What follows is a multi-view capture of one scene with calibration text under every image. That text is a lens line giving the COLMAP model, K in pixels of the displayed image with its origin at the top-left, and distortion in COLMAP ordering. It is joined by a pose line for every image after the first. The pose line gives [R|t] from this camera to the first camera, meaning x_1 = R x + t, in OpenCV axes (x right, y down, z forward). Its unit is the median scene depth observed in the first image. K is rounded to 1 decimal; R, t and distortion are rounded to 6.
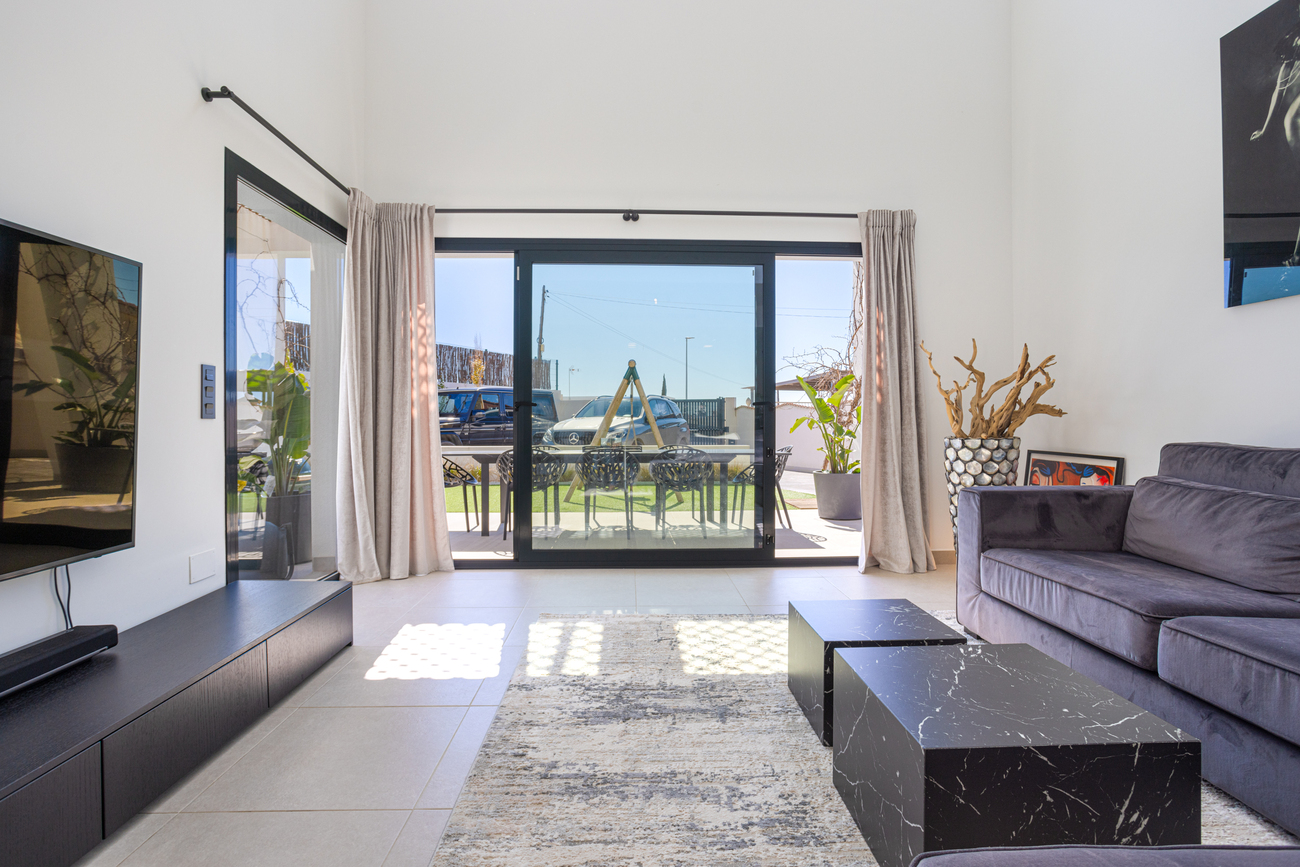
lens RADIAL K [[642.4, 0, 645.1], [0, 642.4, 419.4], [0, 0, 1]] dist [-0.063681, 0.035056]
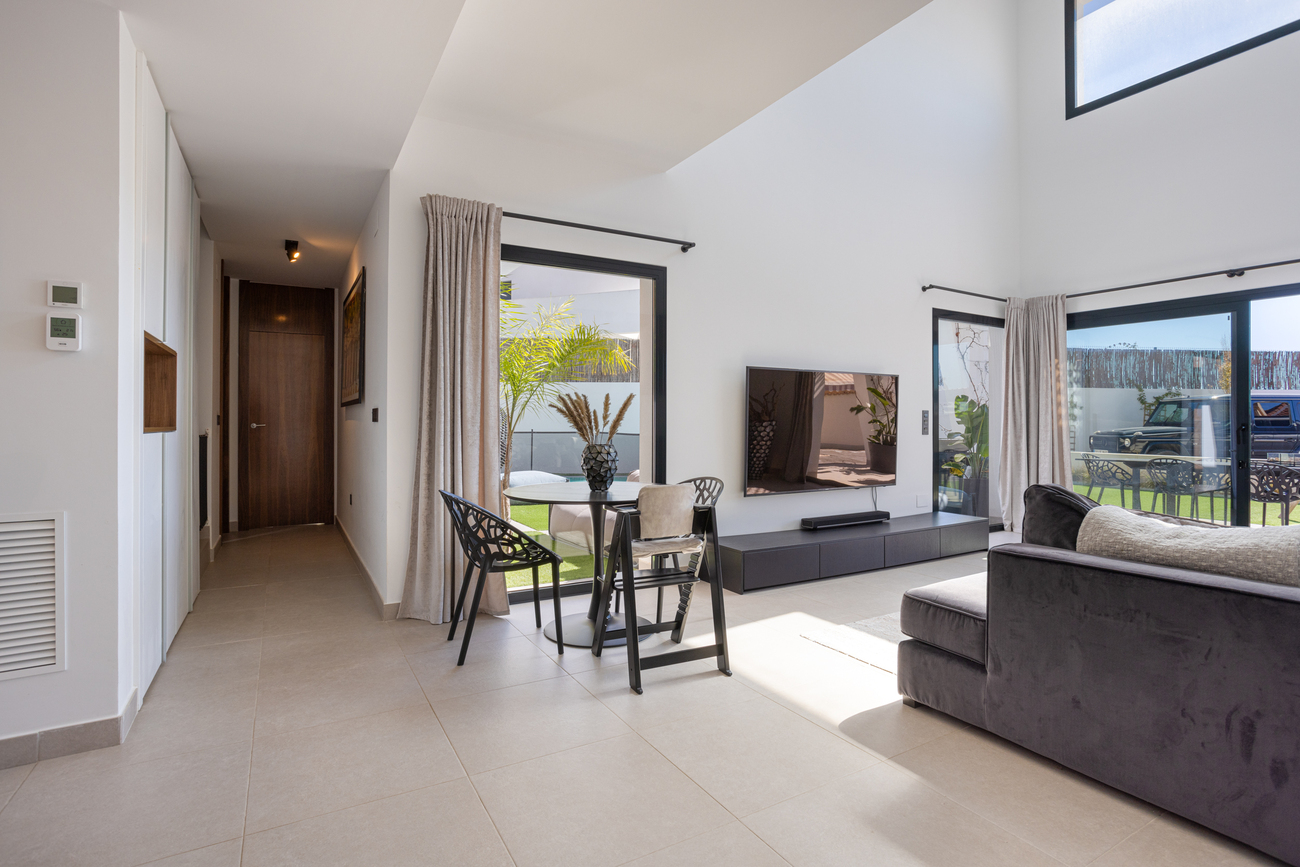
lens RADIAL K [[642.4, 0, 645.1], [0, 642.4, 419.4], [0, 0, 1]] dist [-0.063681, 0.035056]
pose [[0.466181, 0.001263, -0.884688, 0.573247], [-0.004111, 0.999991, -0.000739, -0.034236], [0.884680, 0.003981, 0.466182, -0.638275]]
